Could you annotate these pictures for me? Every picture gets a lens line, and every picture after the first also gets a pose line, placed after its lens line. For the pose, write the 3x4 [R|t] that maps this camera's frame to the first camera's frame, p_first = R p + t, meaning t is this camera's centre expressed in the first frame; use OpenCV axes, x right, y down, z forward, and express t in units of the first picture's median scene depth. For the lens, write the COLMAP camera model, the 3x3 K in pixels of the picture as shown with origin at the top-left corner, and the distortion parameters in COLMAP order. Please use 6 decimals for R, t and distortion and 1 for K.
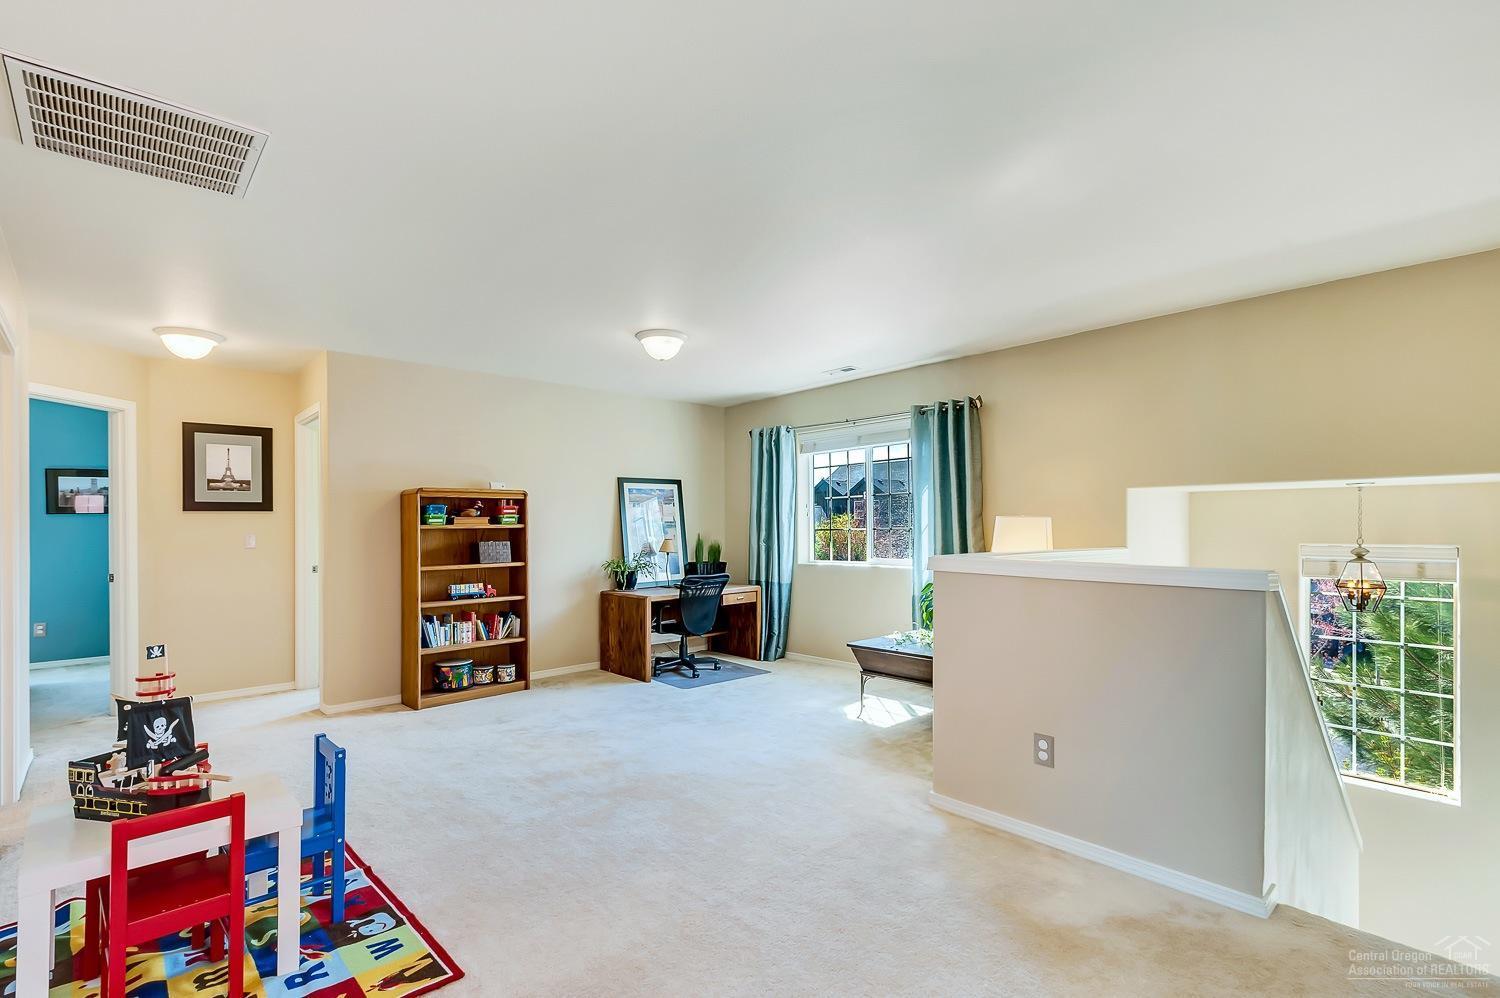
lens RADIAL K [[696.1, 0, 749.4], [0, 696.1, 527.6], [0, 0, 1]] dist [-0.000203, 0.000158]
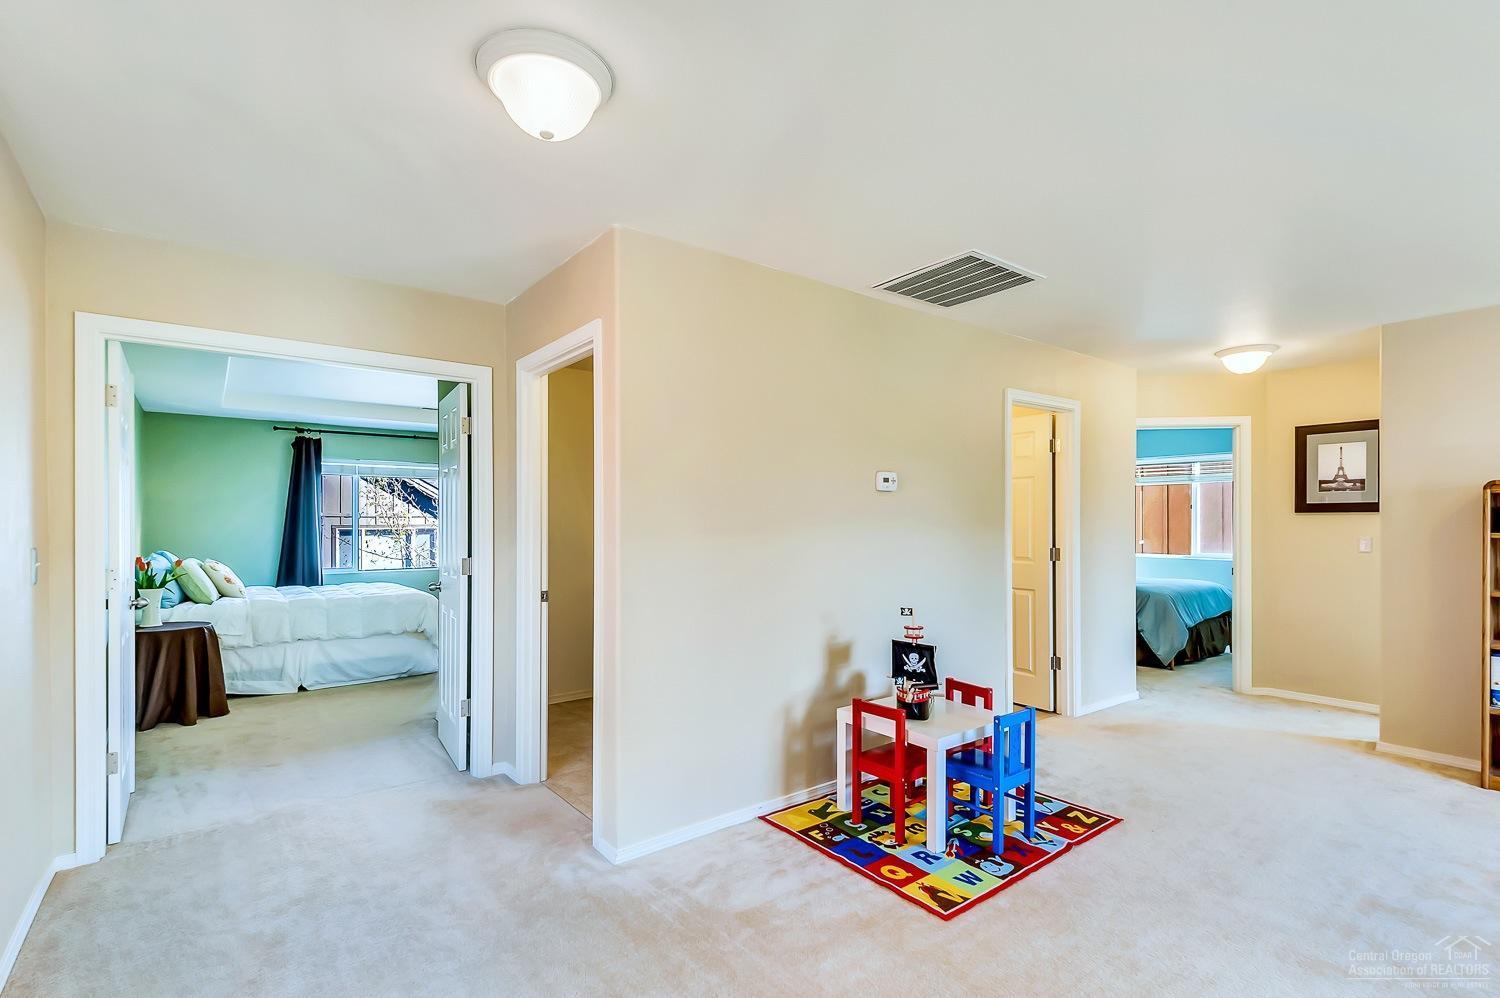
lens RADIAL K [[695.6, 0, 746.0], [0, 695.6, 517.4], [0, 0, 1]] dist [0.011629, -0.000363]
pose [[-0.083932, 0.003164, -0.996466, 0.305937], [-0.004454, 0.999984, 0.003551, -0.017745], [0.996461, 0.004737, -0.083917, 0.287138]]
